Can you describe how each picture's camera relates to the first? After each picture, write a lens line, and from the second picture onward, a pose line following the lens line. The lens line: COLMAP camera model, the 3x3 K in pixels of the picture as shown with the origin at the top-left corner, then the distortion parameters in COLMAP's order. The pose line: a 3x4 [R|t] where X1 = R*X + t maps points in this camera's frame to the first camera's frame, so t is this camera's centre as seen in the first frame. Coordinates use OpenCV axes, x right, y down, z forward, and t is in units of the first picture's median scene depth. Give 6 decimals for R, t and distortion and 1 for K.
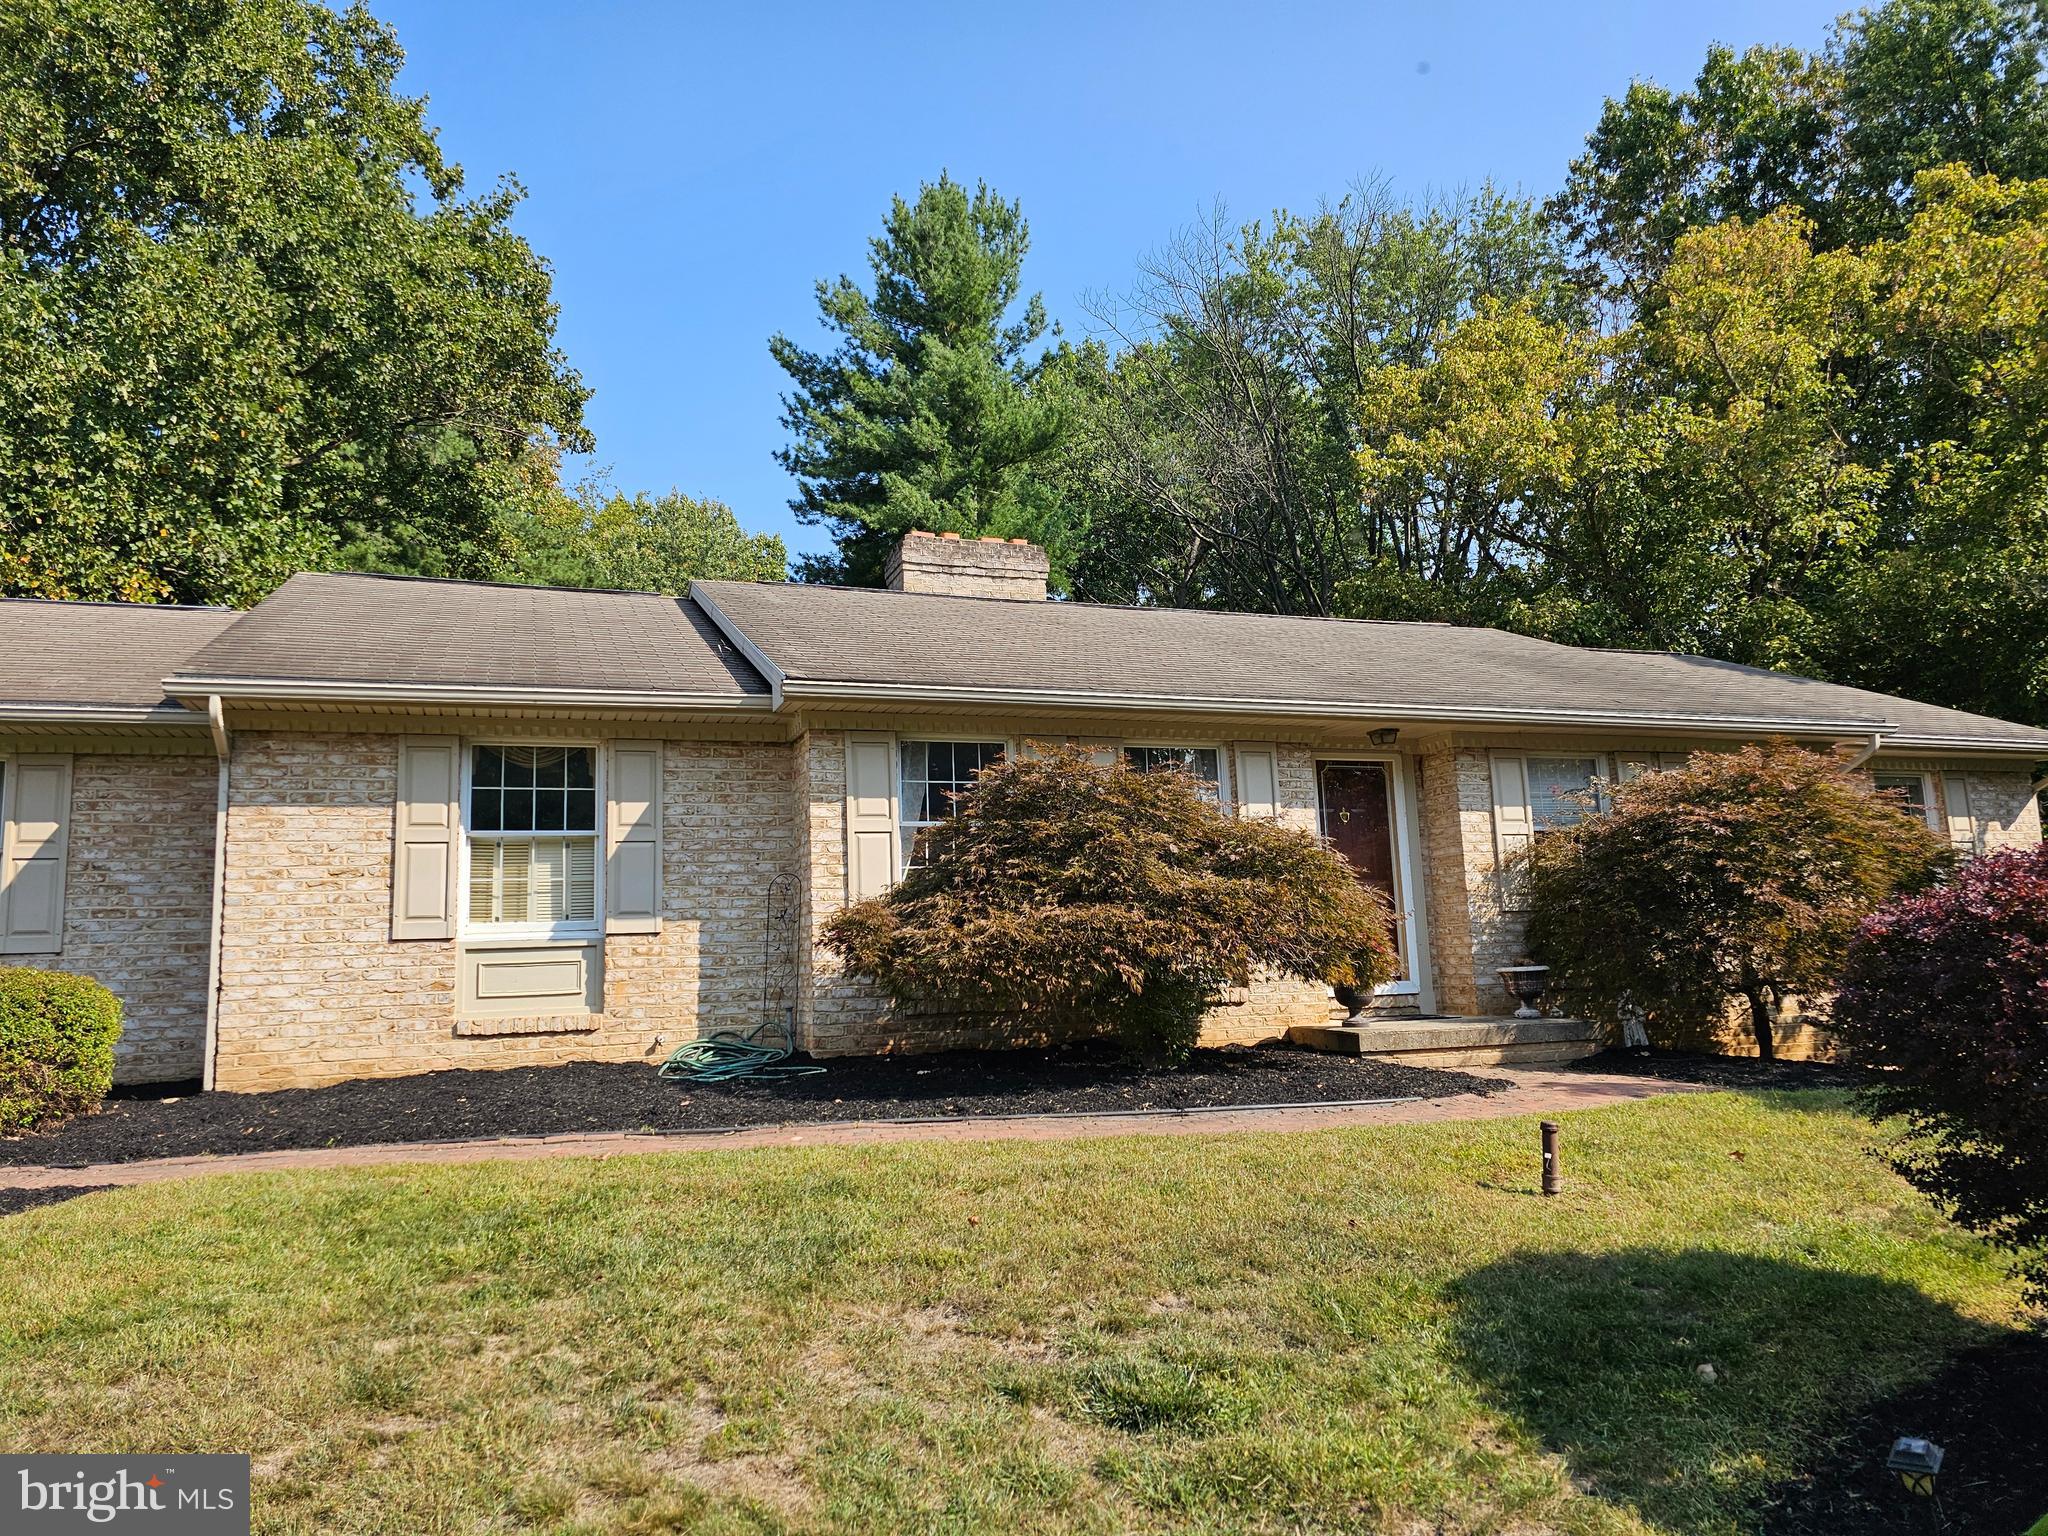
lens RADIAL K [[1394.9, 0, 1020.3], [0, 1394.9, 790.1], [0, 0, 1]] dist [0.006237, -0.008810]
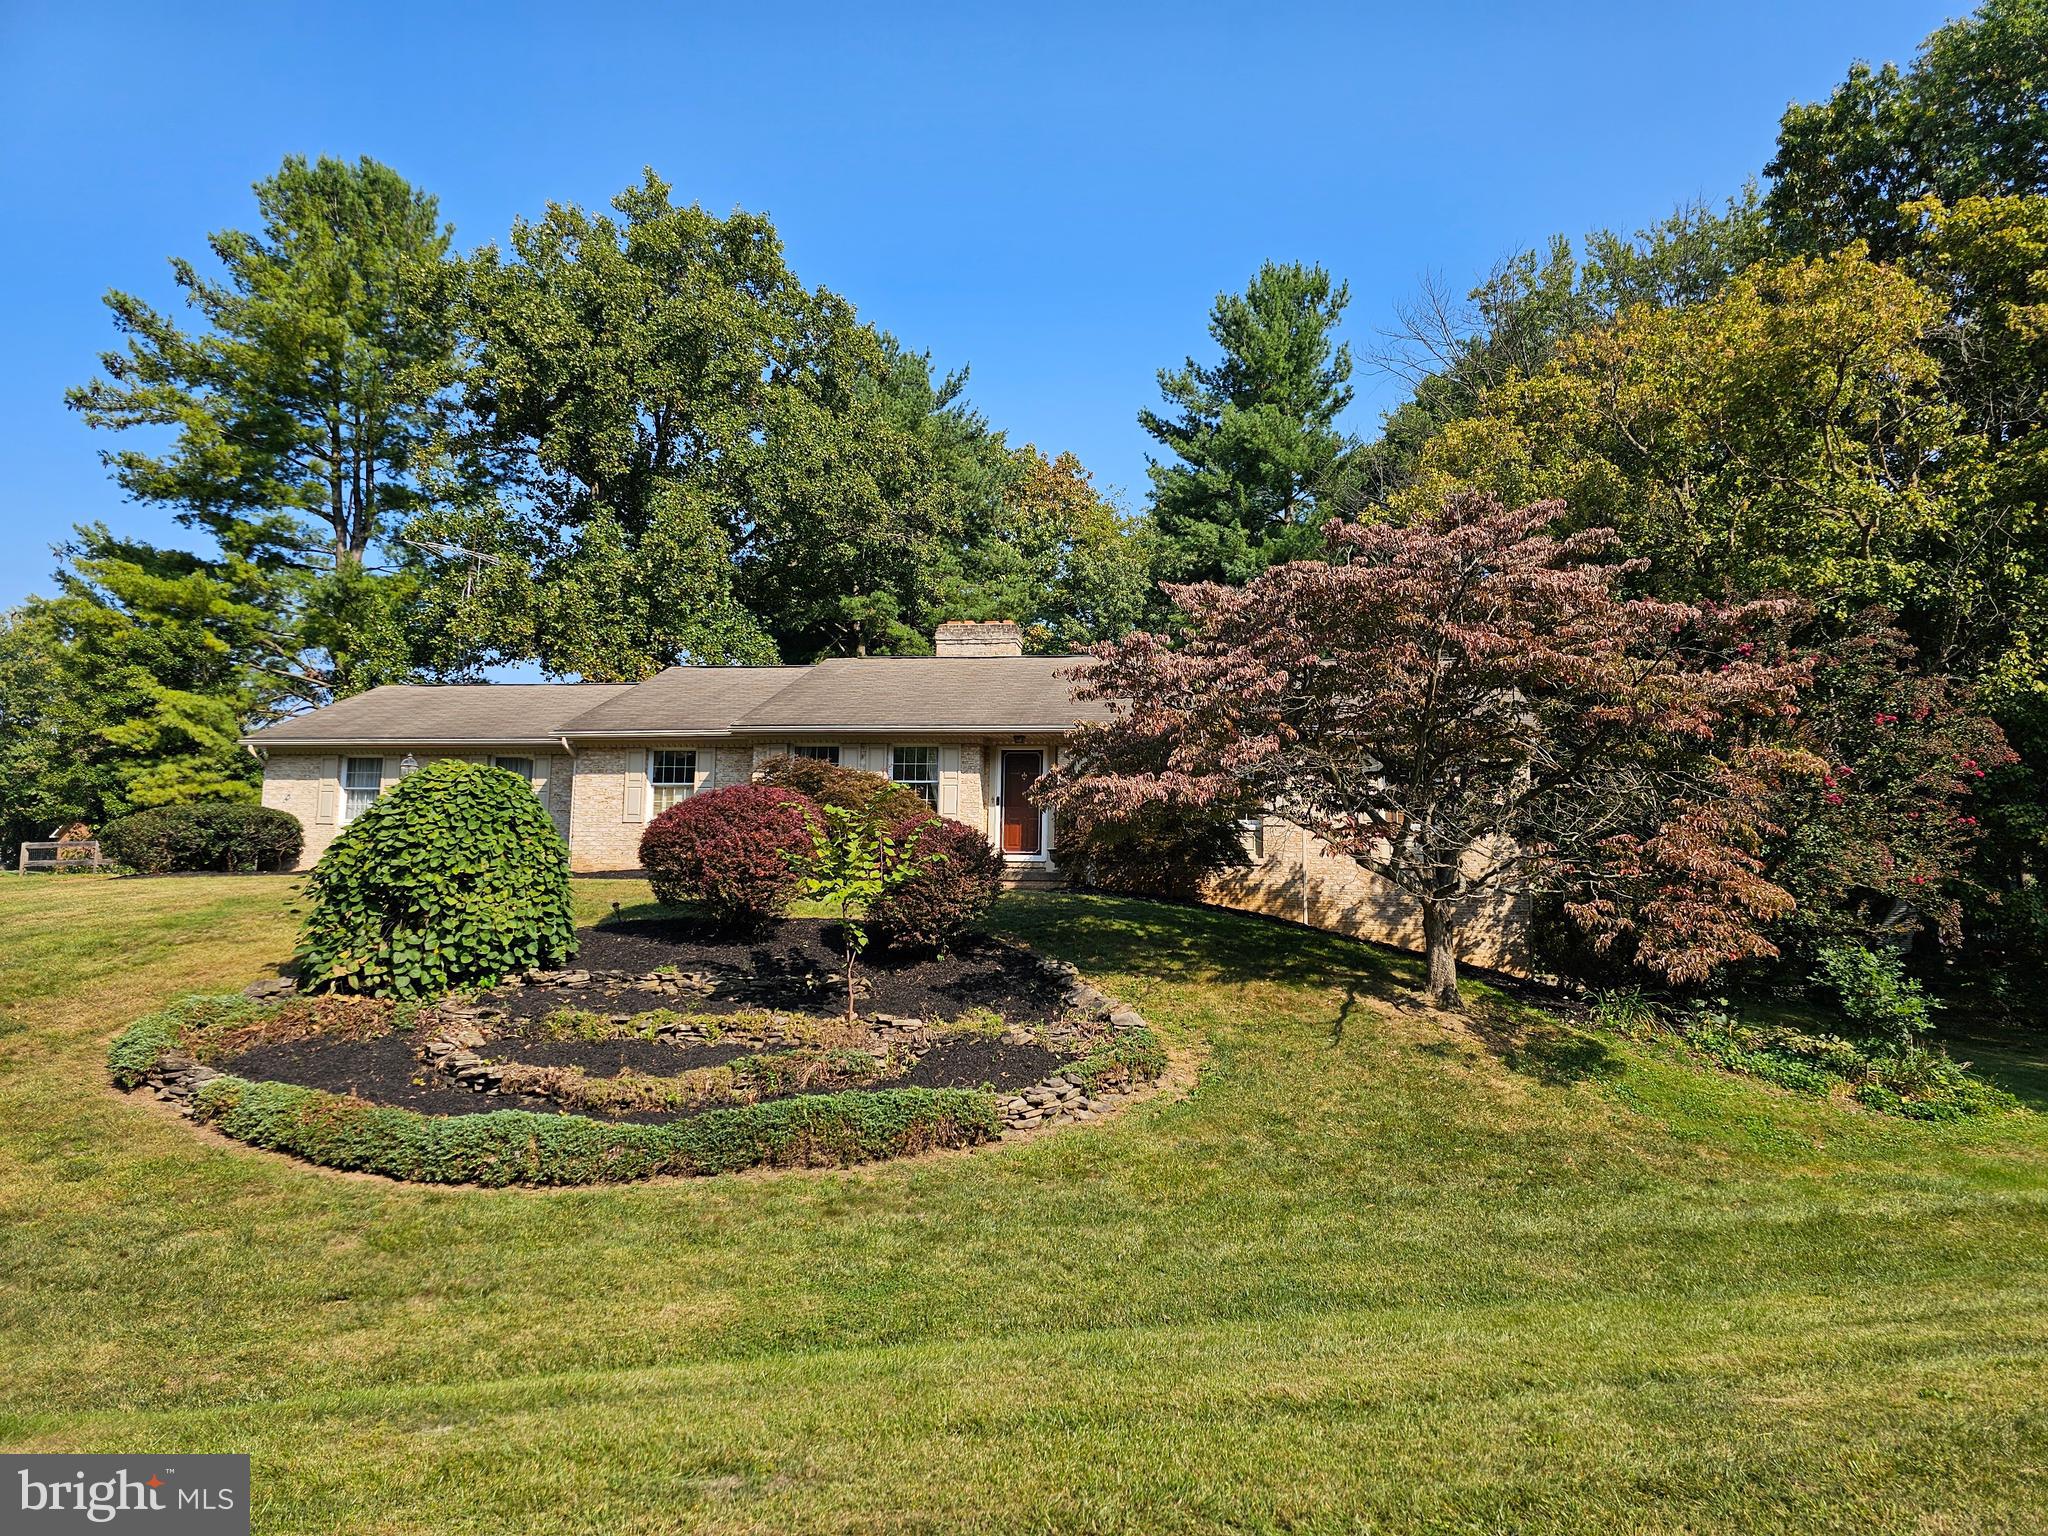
lens RADIAL K [[1394.9, 0, 1028.0], [0, 1394.9, 758.6], [0, 0, 1]] dist [0.006237, -0.008810]
pose [[0.868765, -0.003630, -0.495211, 0.974754], [0.016219, 0.999645, 0.021125, -0.039029], [0.494959, -0.026385, 0.868516, -0.608160]]
